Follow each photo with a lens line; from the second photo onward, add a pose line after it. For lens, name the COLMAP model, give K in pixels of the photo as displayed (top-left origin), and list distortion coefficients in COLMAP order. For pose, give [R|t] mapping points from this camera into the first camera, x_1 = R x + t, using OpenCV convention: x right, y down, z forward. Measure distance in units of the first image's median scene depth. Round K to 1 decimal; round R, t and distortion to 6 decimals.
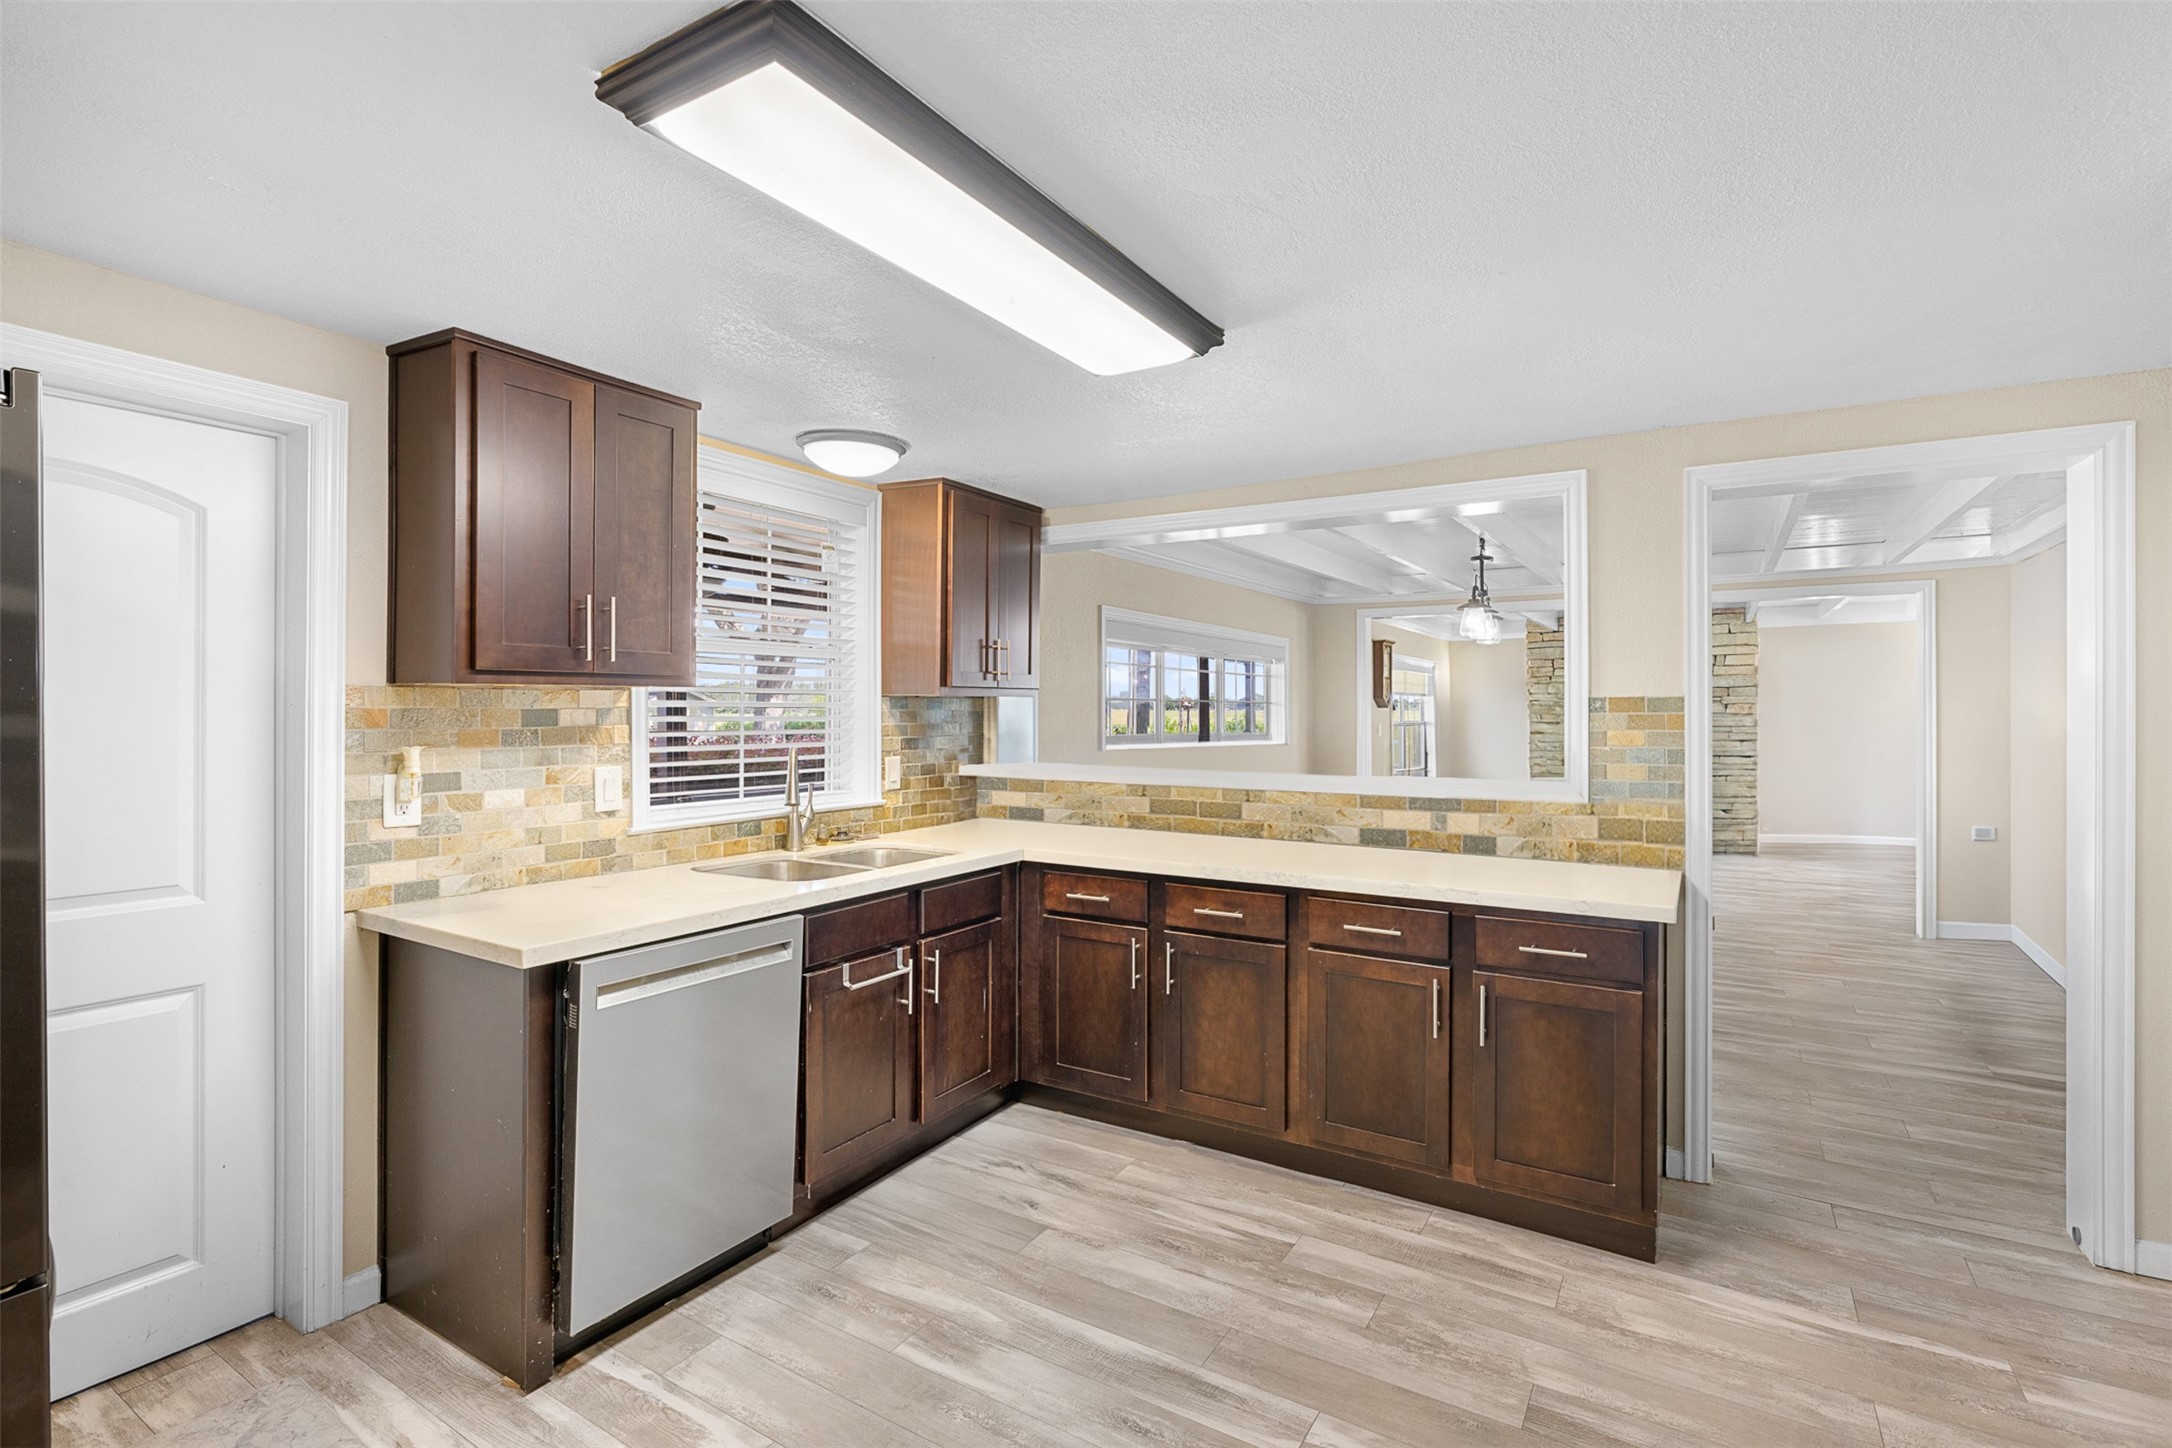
lens RADIAL K [[1034.0, 0, 1079.3], [0, 1034.0, 719.6], [0, 0, 1]] dist [-0.002030, 0.000022]
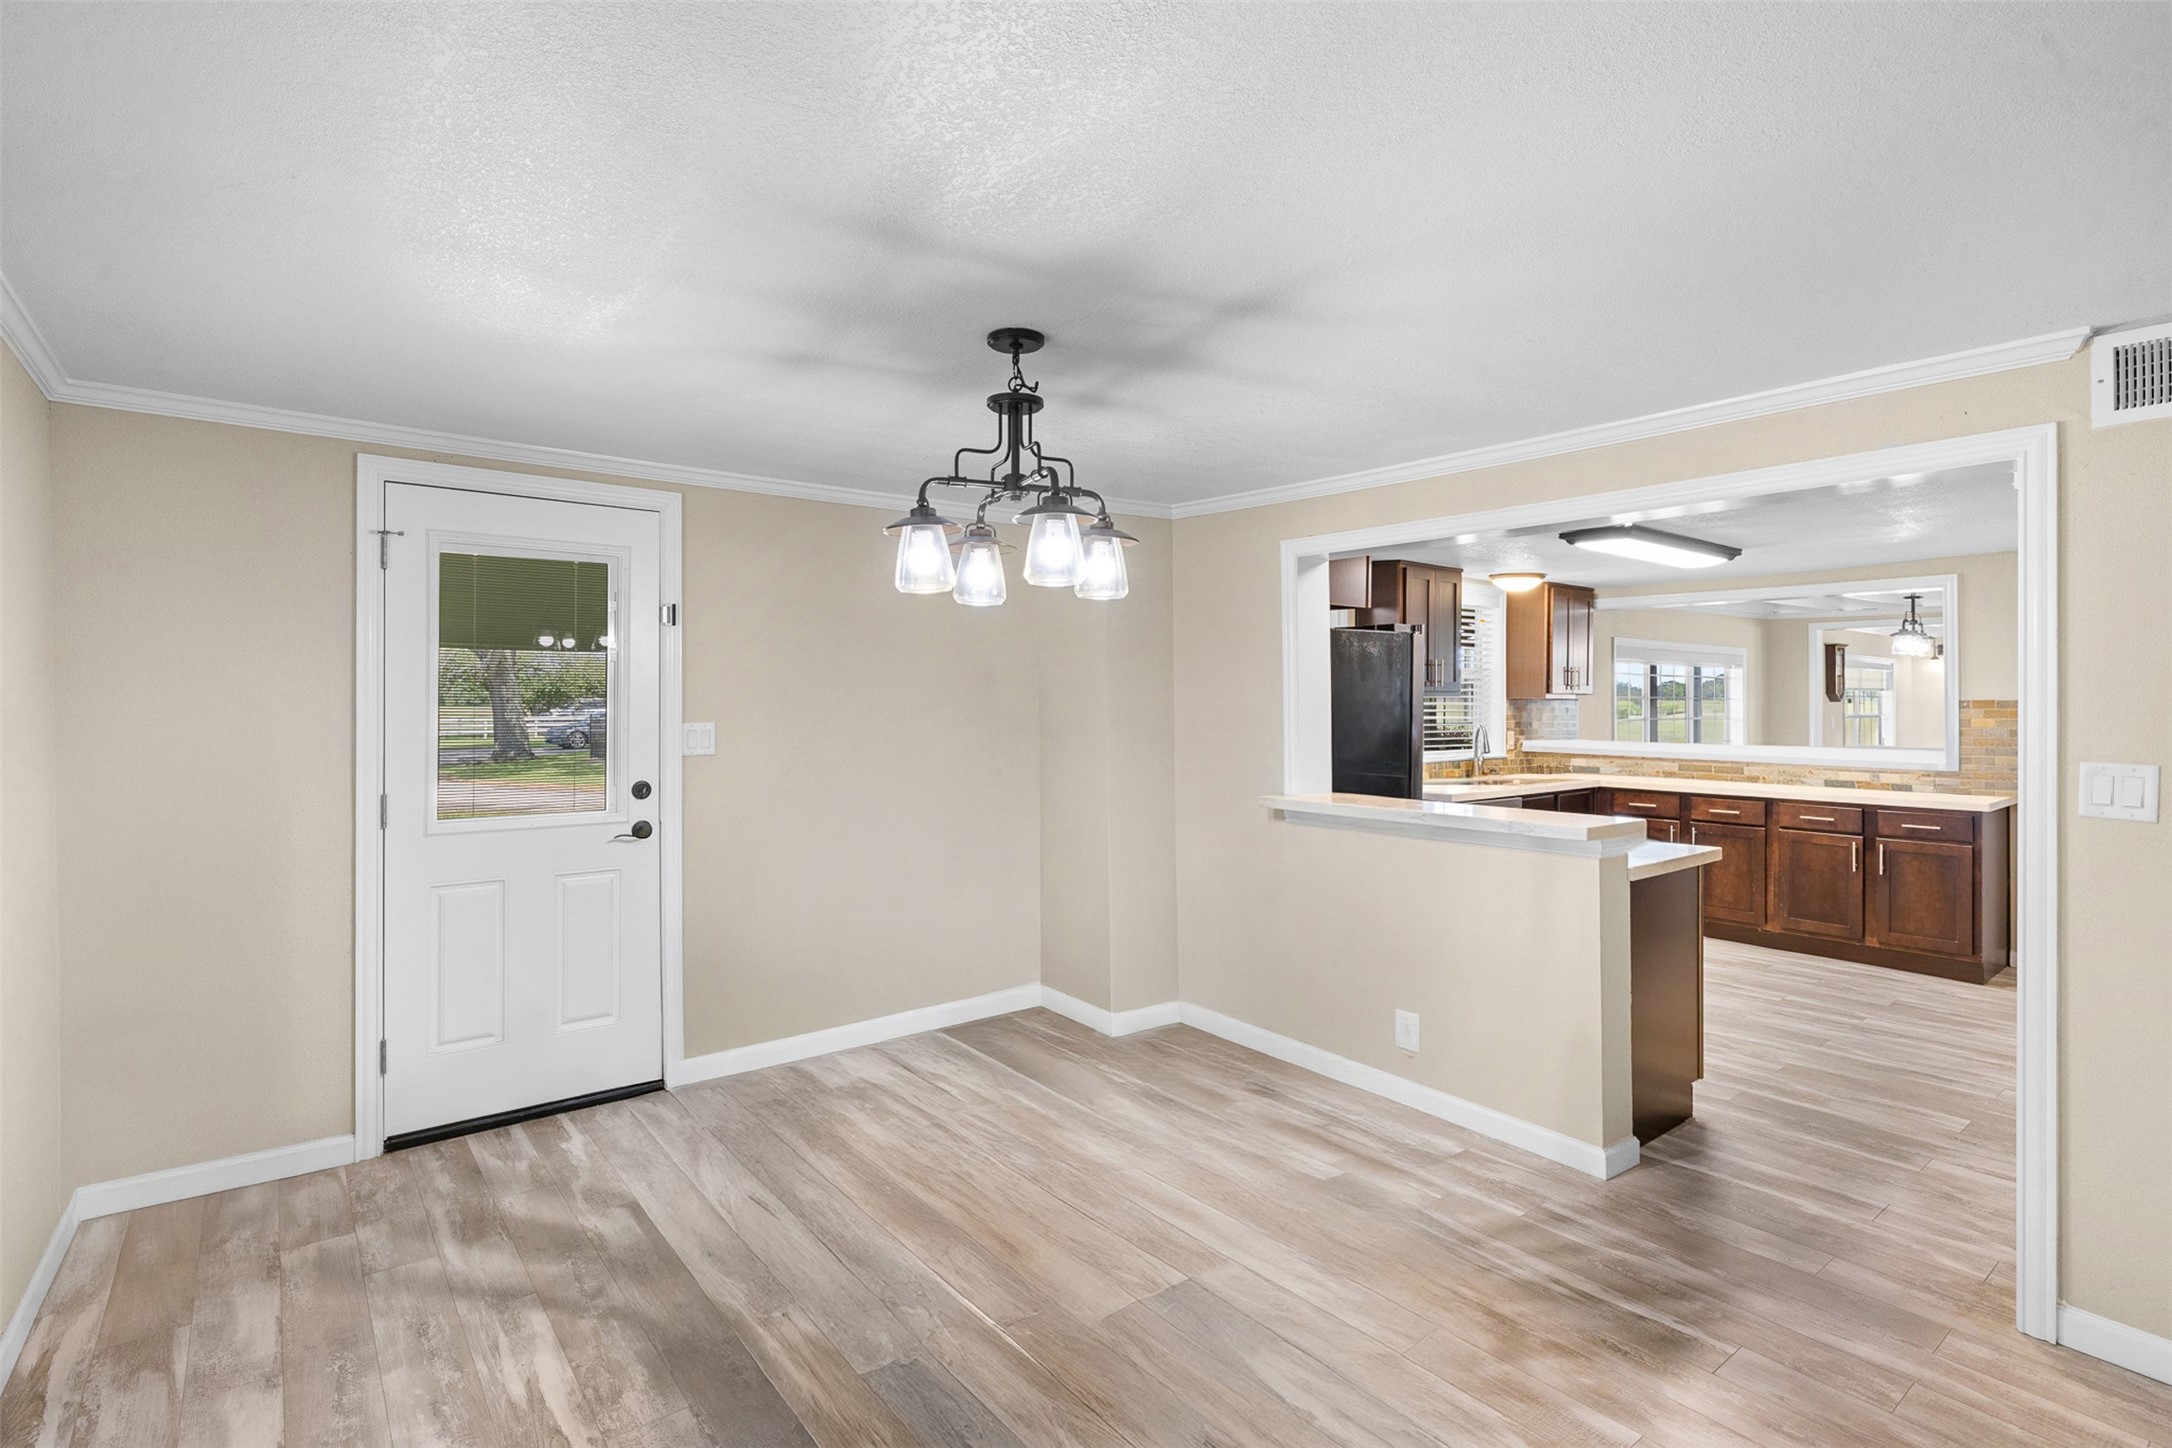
lens RADIAL K [[1034.0, 0, 1092.6], [0, 1034.0, 703.1], [0, 0, 1]] dist [-0.002030, 0.000022]
pose [[0.941181, 0.000262, -0.337903, -0.327481], [-0.002391, 0.999980, -0.005883, -0.002312], [0.337895, 0.006345, 0.941162, -1.230572]]
